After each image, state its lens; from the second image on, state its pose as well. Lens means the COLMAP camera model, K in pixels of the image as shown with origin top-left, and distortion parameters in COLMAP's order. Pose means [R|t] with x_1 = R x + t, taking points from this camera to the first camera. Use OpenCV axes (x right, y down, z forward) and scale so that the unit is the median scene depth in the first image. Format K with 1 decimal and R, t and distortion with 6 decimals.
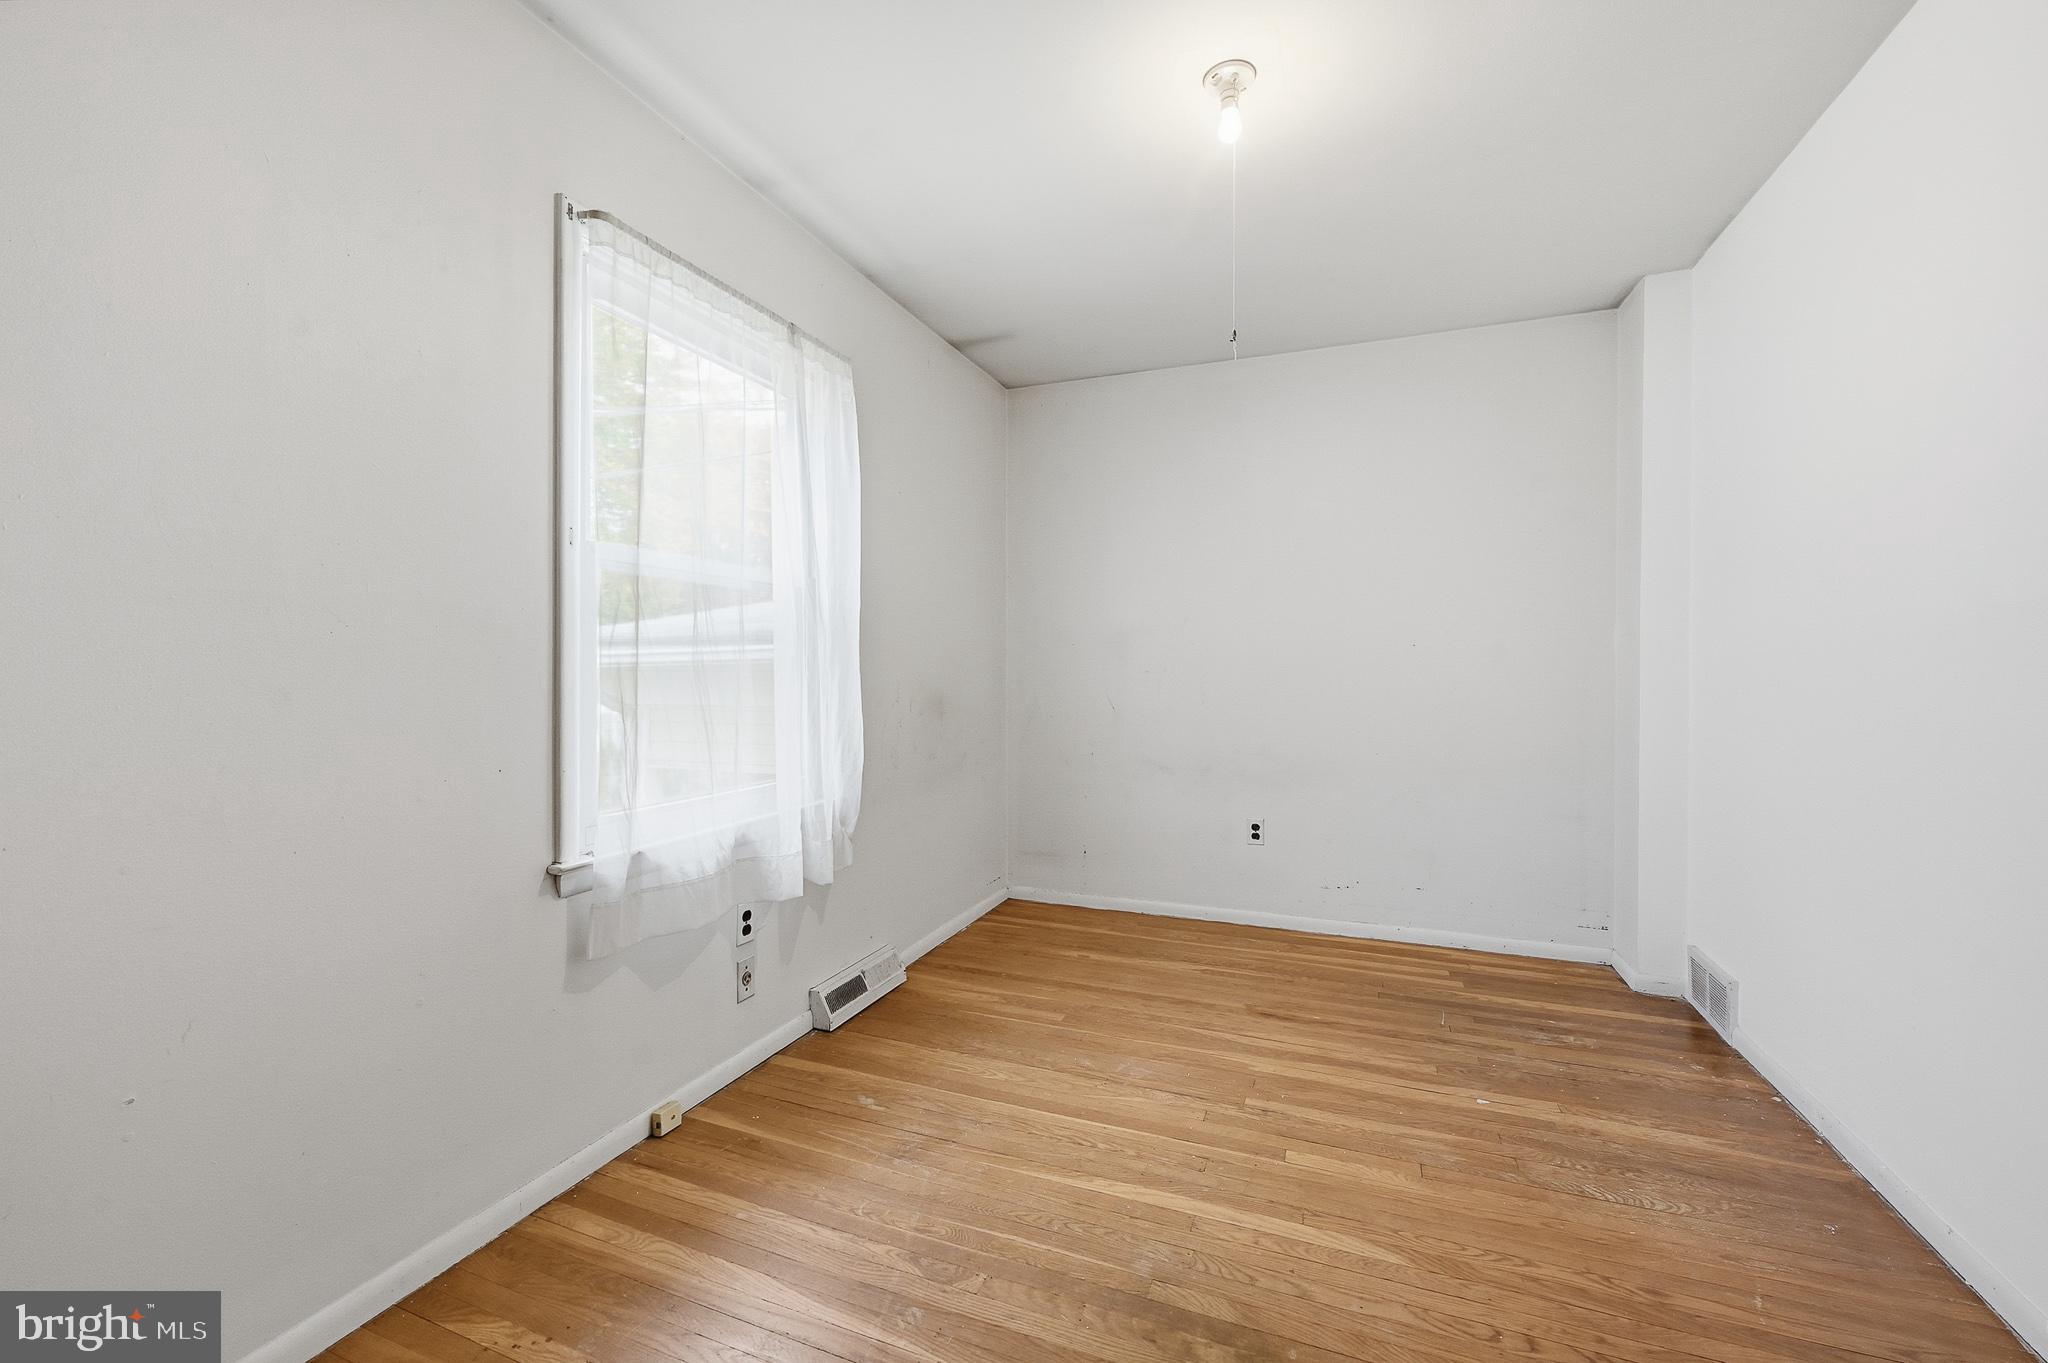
lens RADIAL K [[831.0, 0, 1020.3], [0, 831.0, 678.6], [0, 0, 1]] dist [-0.008680, 0.000191]
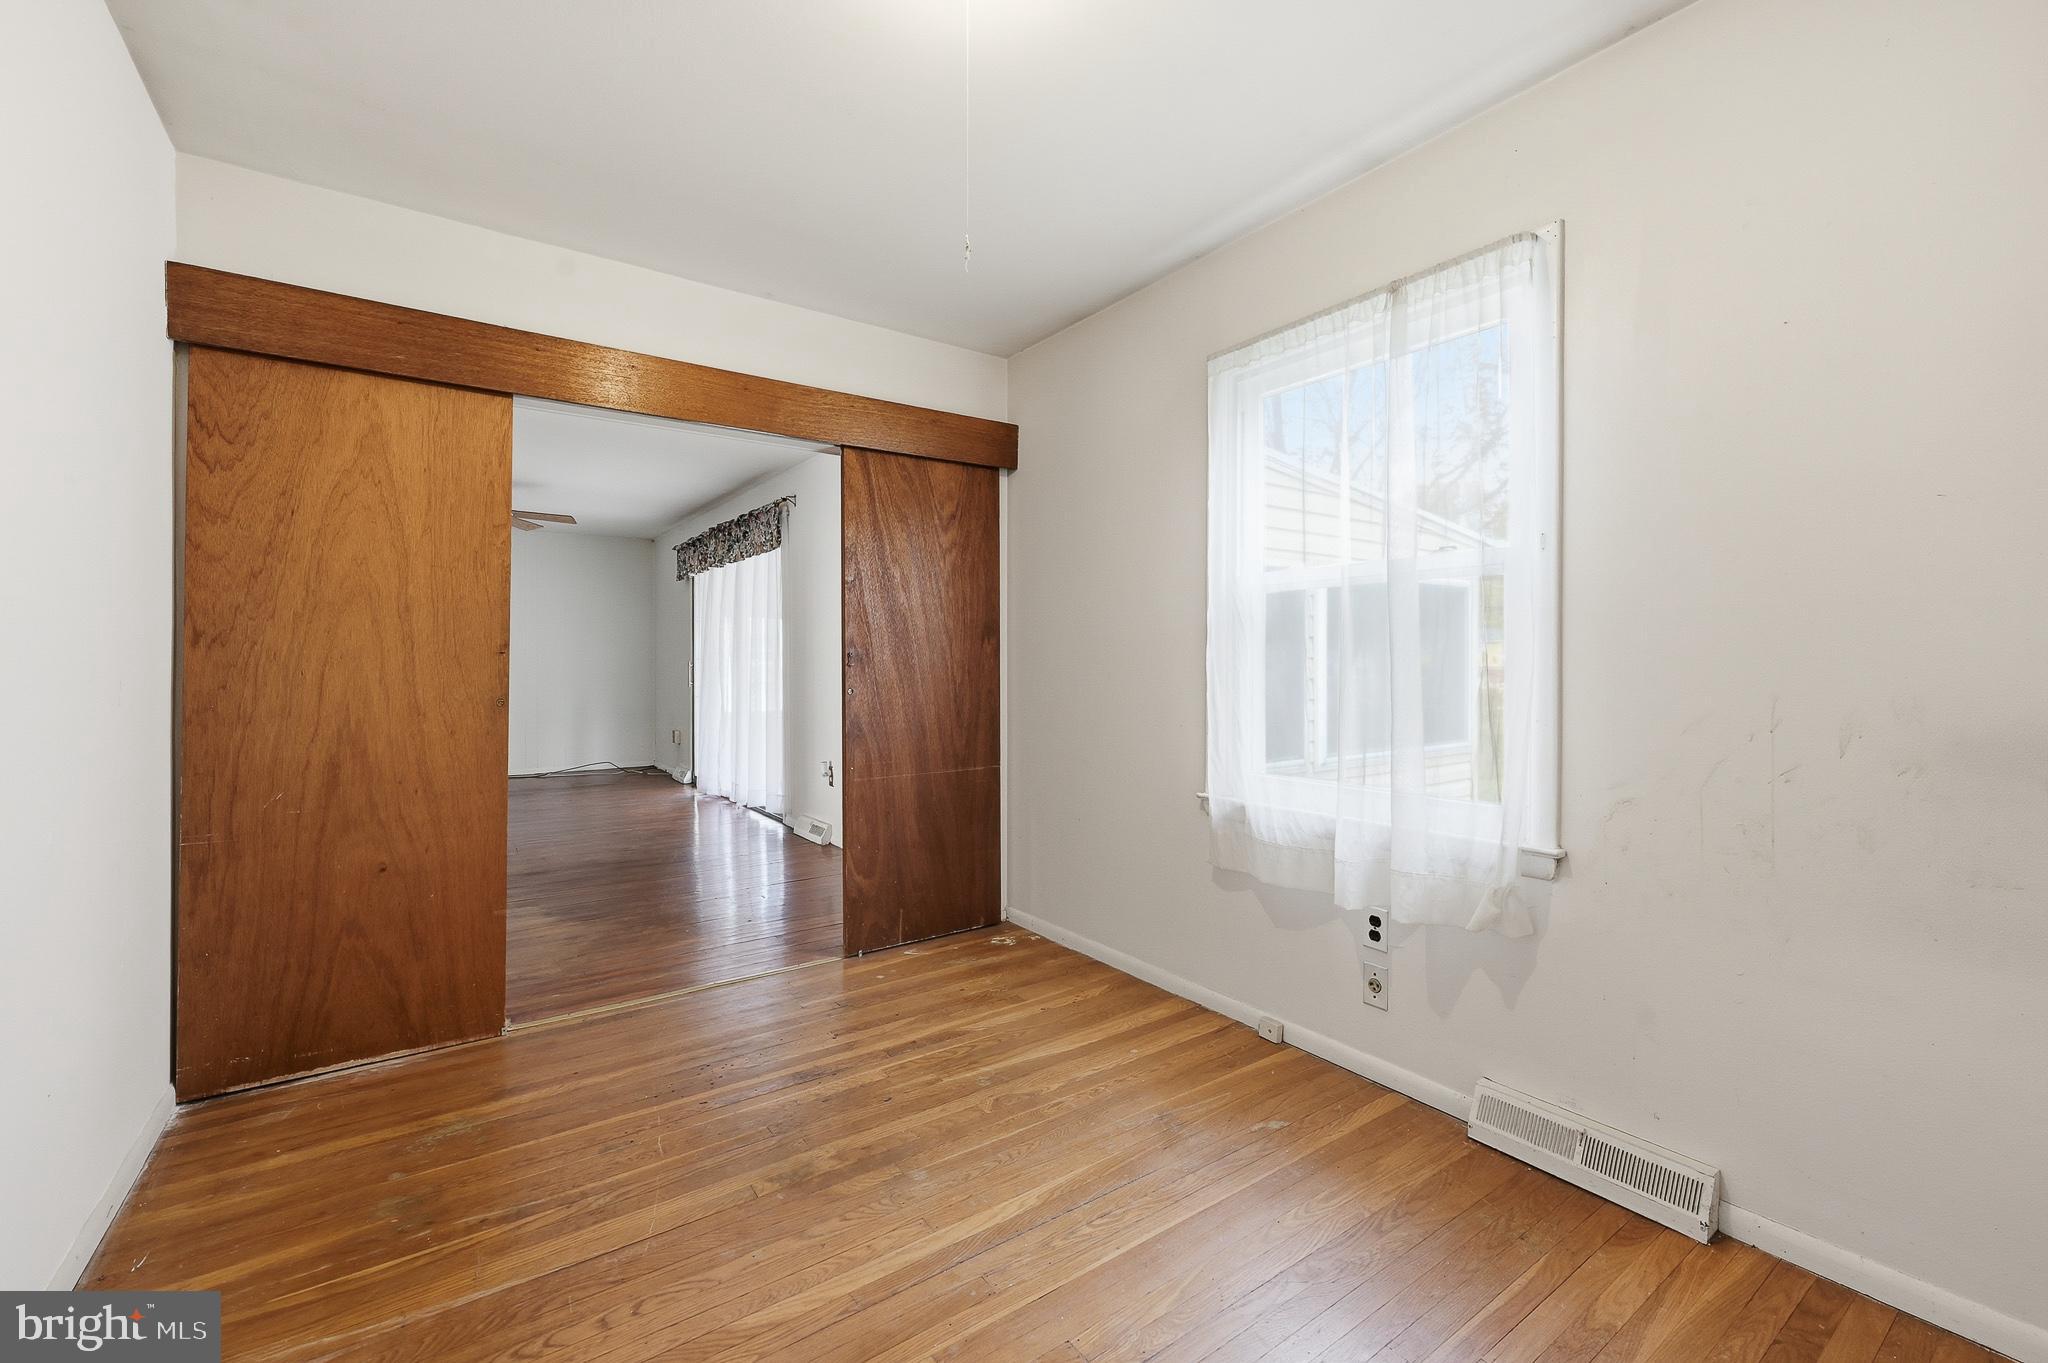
lens RADIAL K [[831.0, 0, 1017.8], [0, 831.0, 669.2], [0, 0, 1]] dist [-0.008680, 0.000191]
pose [[-0.535809, 0.003398, -0.844332, 0.911777], [-0.008830, 0.999915, 0.009627, -0.018675], [0.844293, 0.012614, -0.535733, 1.489688]]
